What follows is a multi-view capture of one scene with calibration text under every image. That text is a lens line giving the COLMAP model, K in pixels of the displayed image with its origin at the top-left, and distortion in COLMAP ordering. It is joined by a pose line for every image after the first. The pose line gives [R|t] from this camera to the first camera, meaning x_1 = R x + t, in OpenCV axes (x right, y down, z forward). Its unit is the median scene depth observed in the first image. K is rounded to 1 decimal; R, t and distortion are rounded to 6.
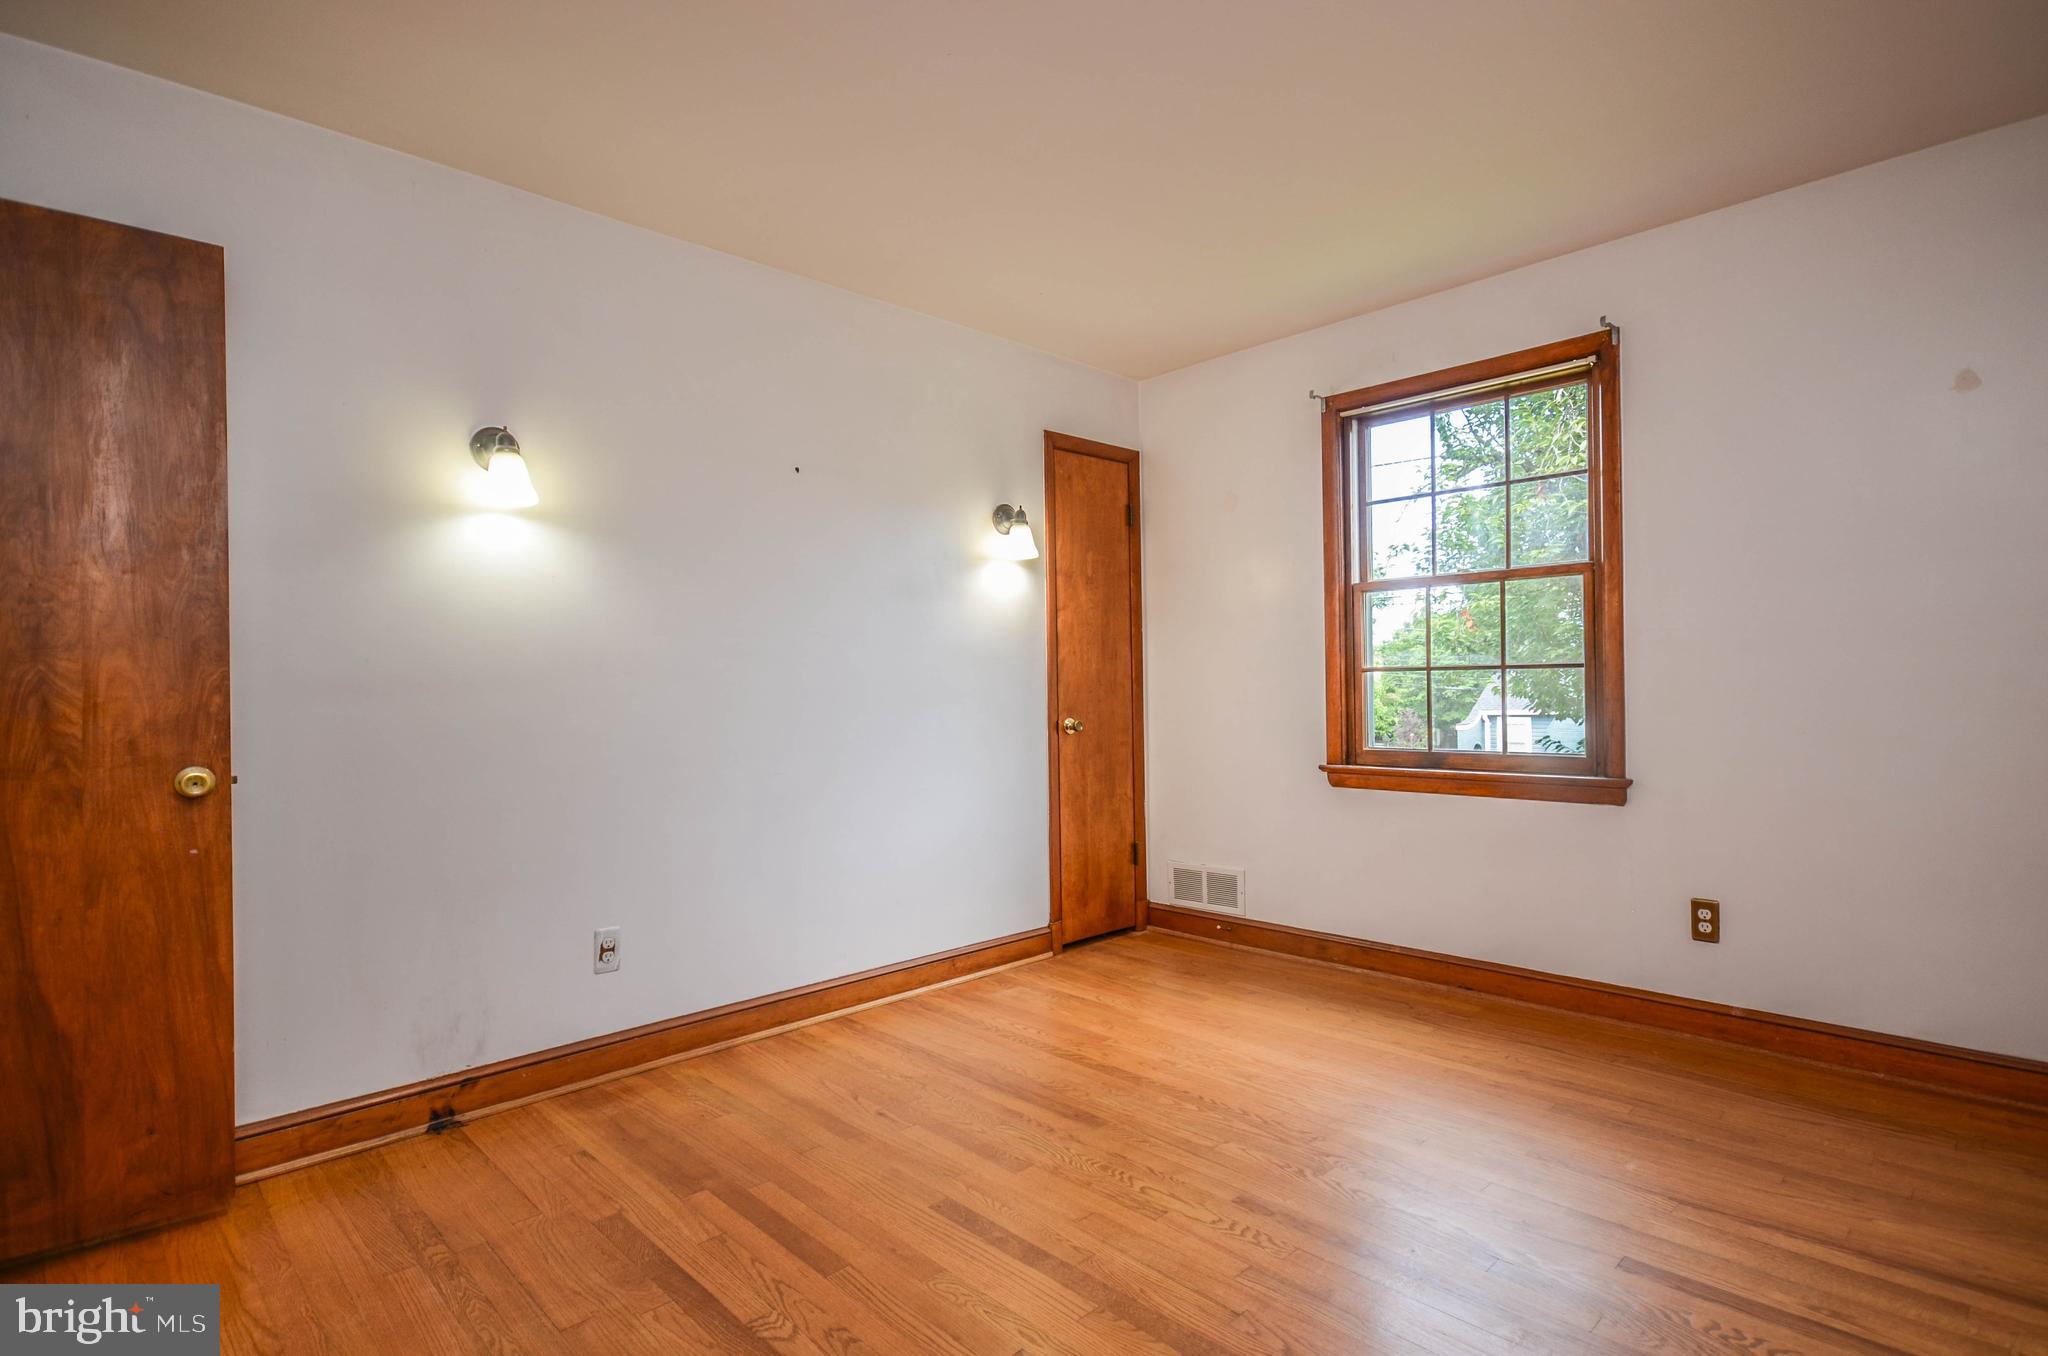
lens RADIAL K [[1016.7, 0, 1062.2], [0, 1016.7, 681.8], [0, 0, 1]] dist [0.004984, -0.000205]
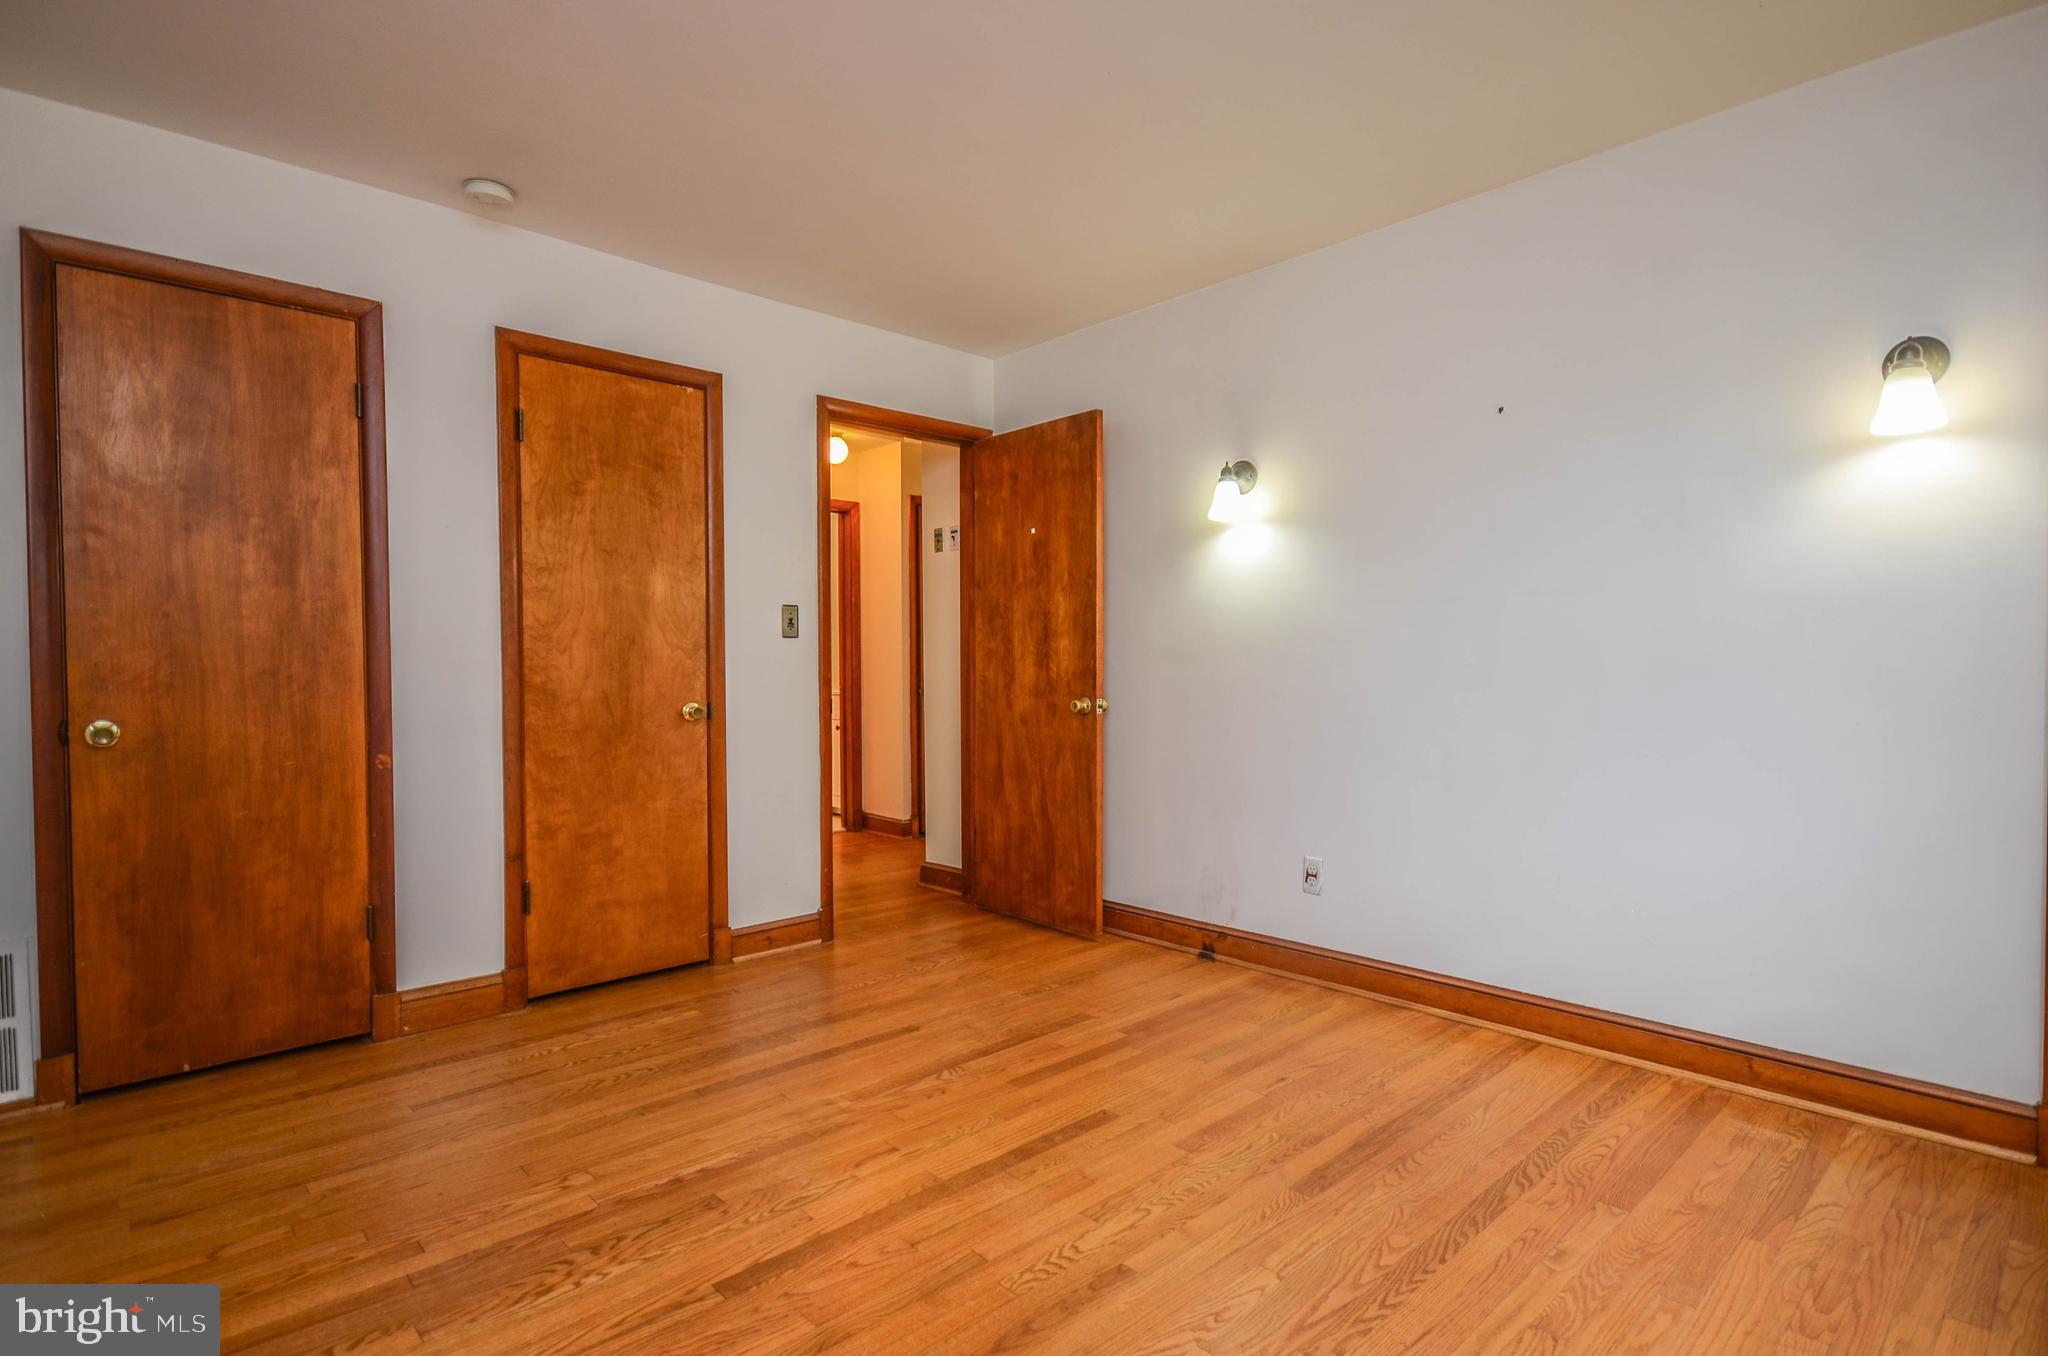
lens RADIAL K [[1016.7, 0, 1032.5], [0, 1016.7, 683.4], [0, 0, 1]] dist [0.004984, -0.000205]
pose [[-0.027851, 0.033220, -0.999060, 0.688087], [0.011180, 0.999395, 0.032919, -0.003784], [0.999550, -0.010252, -0.028206, 0.653135]]
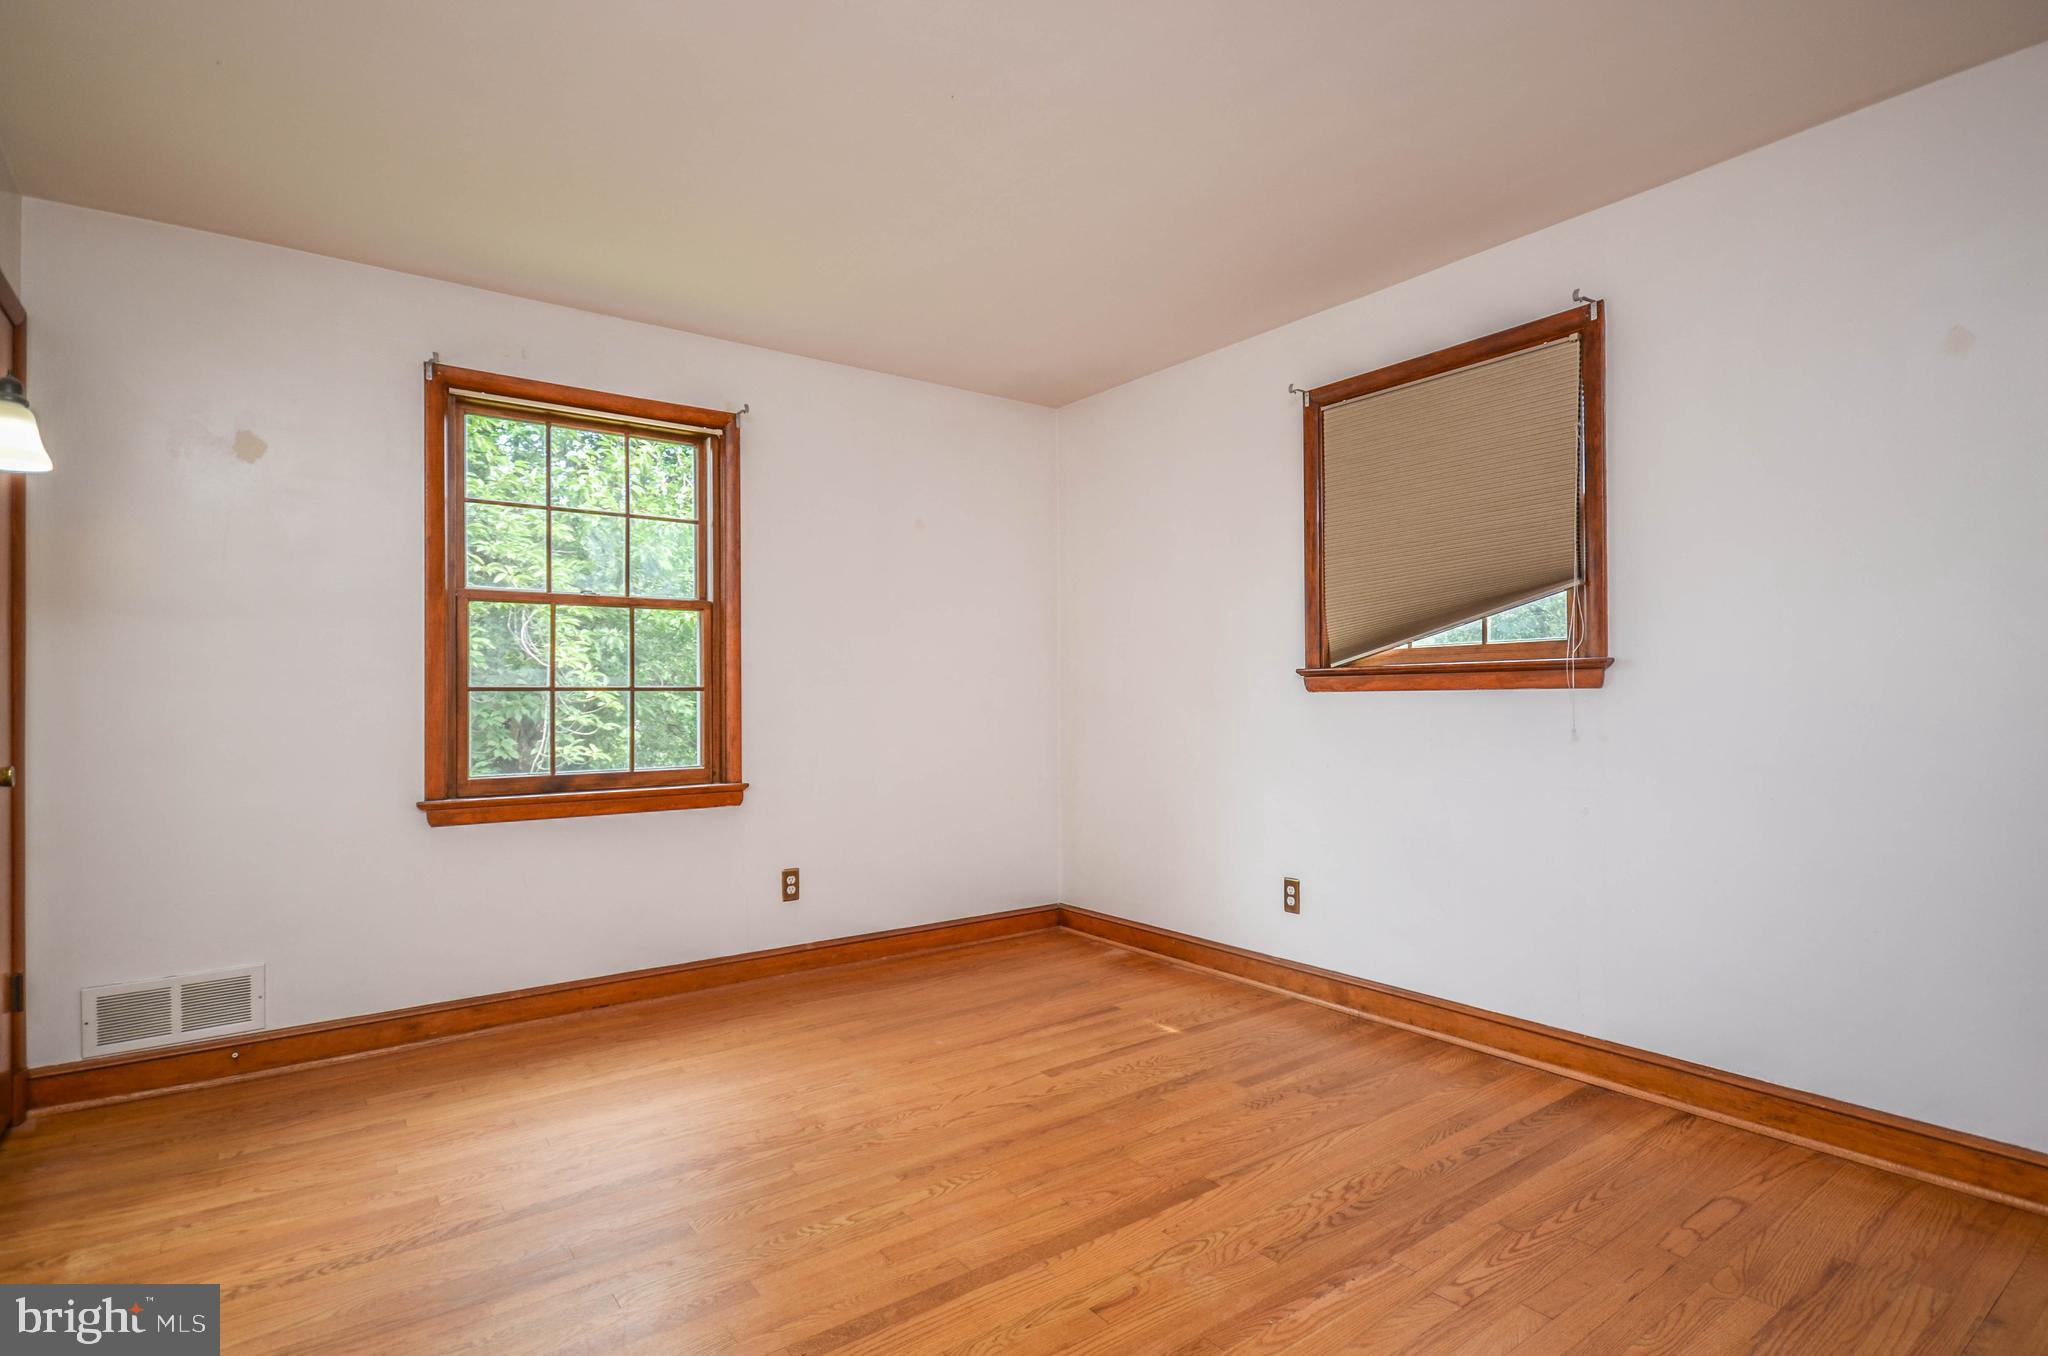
lens RADIAL K [[1016.7, 0, 1032.5], [0, 1016.7, 681.5], [0, 0, 1]] dist [0.004984, -0.000205]
pose [[0.144972, 0.028024, 0.989039, -0.614407], [-0.002433, 0.999606, -0.027967, 0.006943], [-0.989433, 0.001649, 0.144983, 0.482198]]
